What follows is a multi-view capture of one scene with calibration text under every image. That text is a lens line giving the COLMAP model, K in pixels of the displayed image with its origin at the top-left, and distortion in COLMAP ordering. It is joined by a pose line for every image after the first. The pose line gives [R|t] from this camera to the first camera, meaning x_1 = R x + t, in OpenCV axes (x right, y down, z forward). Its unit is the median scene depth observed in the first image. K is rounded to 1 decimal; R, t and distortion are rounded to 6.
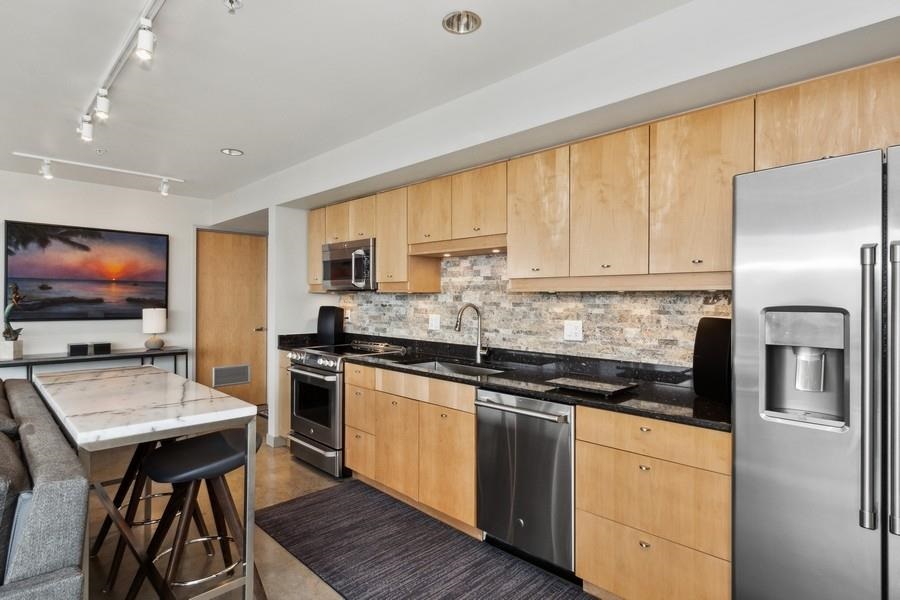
lens RADIAL K [[477.9, 0, 453.0], [0, 477.9, 298.4], [0, 0, 1]] dist [0.006792, -0.005629]
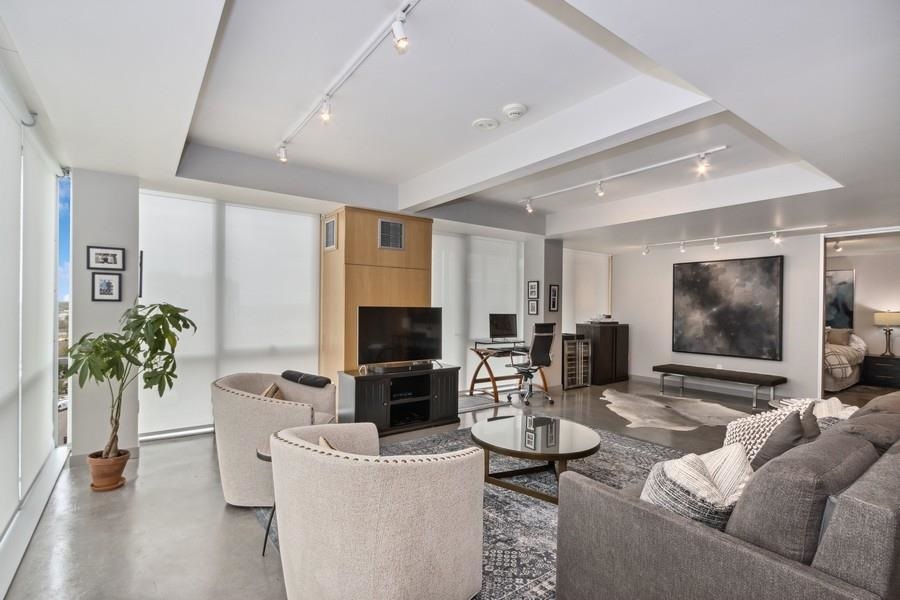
lens RADIAL K [[433.6, 0, 444.3], [0, 433.6, 310.5], [0, 0, 1]] dist [0.019574, -0.006460]
pose [[-0.145821, -0.001167, -0.989310, 0.070872], [-0.011593, 0.999933, 0.000529, -0.003433], [0.989243, 0.011546, -0.145825, 0.077674]]
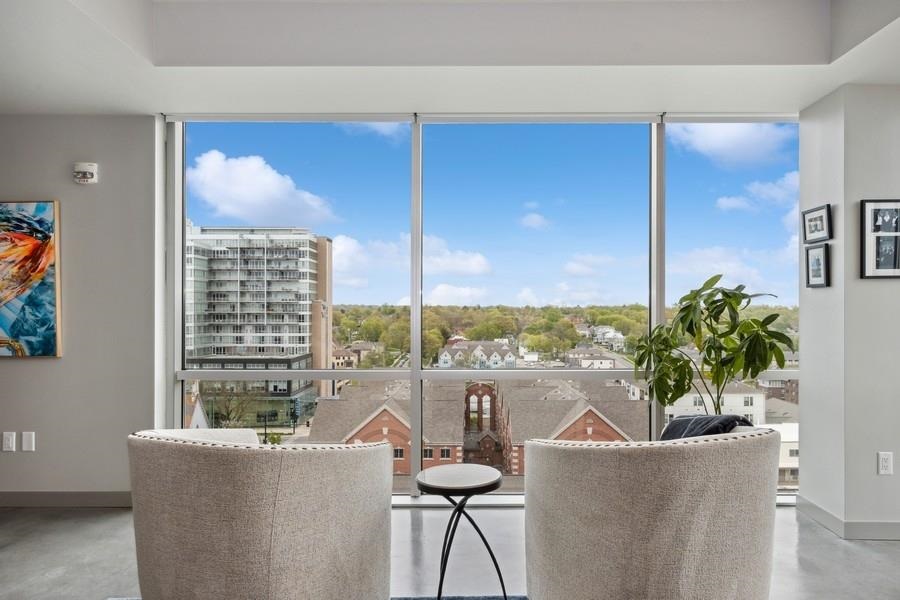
lens RADIAL K [[589.9, 0, 459.6], [0, 589.9, 309.5], [0, 0, 1]] dist [0.007187, -0.001927]
pose [[-0.710056, -0.009763, 0.704077, -0.952302], [-0.007204, 0.999952, 0.006601, 0.015891], [-0.704108, -0.000385, -0.710093, 0.204681]]
